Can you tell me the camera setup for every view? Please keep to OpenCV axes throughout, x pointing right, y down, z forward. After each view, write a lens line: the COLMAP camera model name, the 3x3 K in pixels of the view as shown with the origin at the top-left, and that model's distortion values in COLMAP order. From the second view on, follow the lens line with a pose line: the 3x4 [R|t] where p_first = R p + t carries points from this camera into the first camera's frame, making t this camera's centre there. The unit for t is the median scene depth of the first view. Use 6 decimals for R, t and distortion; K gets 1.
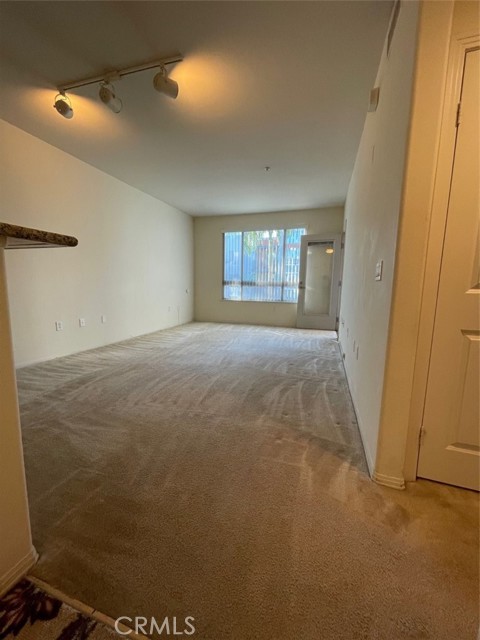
lens RADIAL K [[257.4, 0, 238.6], [0, 257.4, 322.3], [0, 0, 1]] dist [-0.002513, -0.001940]
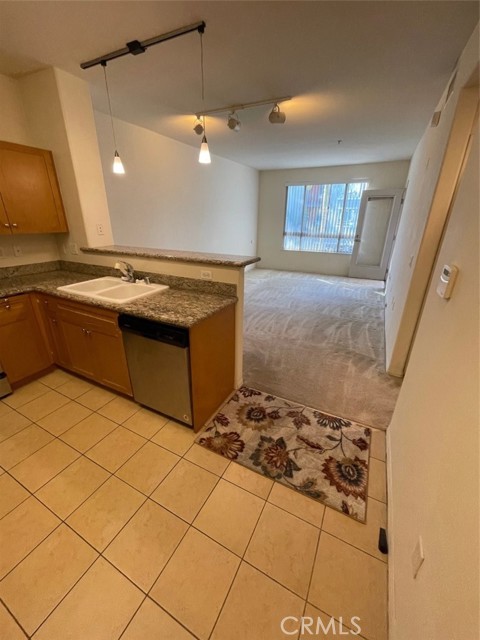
lens RADIAL K [[257.4, 0, 238.5], [0, 257.4, 321.1], [0, 0, 1]] dist [-0.002513, -0.001940]
pose [[0.987075, 0.051080, -0.151902, -0.141328], [-0.014086, 0.971830, 0.235262, -0.096790], [0.159640, -0.230082, 0.959988, -0.434403]]
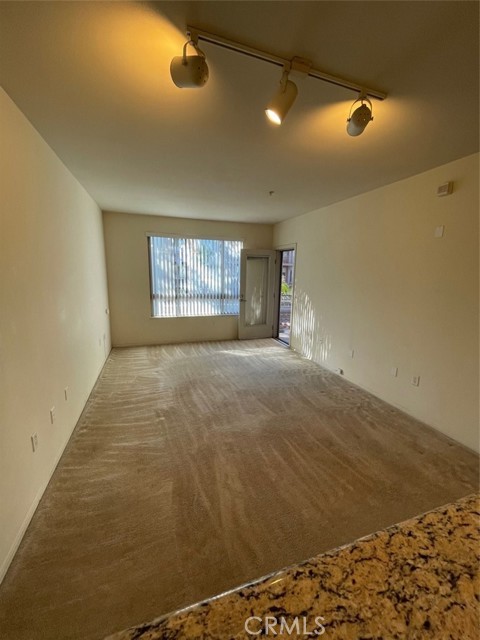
lens RADIAL K [[257.4, 0, 236.2], [0, 257.4, 319.1], [0, 0, 1]] dist [-0.002513, -0.001940]
pose [[0.804203, -0.110363, 0.584019, -0.714002], [0.085077, 0.993866, 0.070659, -0.257464], [-0.588235, -0.007138, 0.808659, 0.369469]]
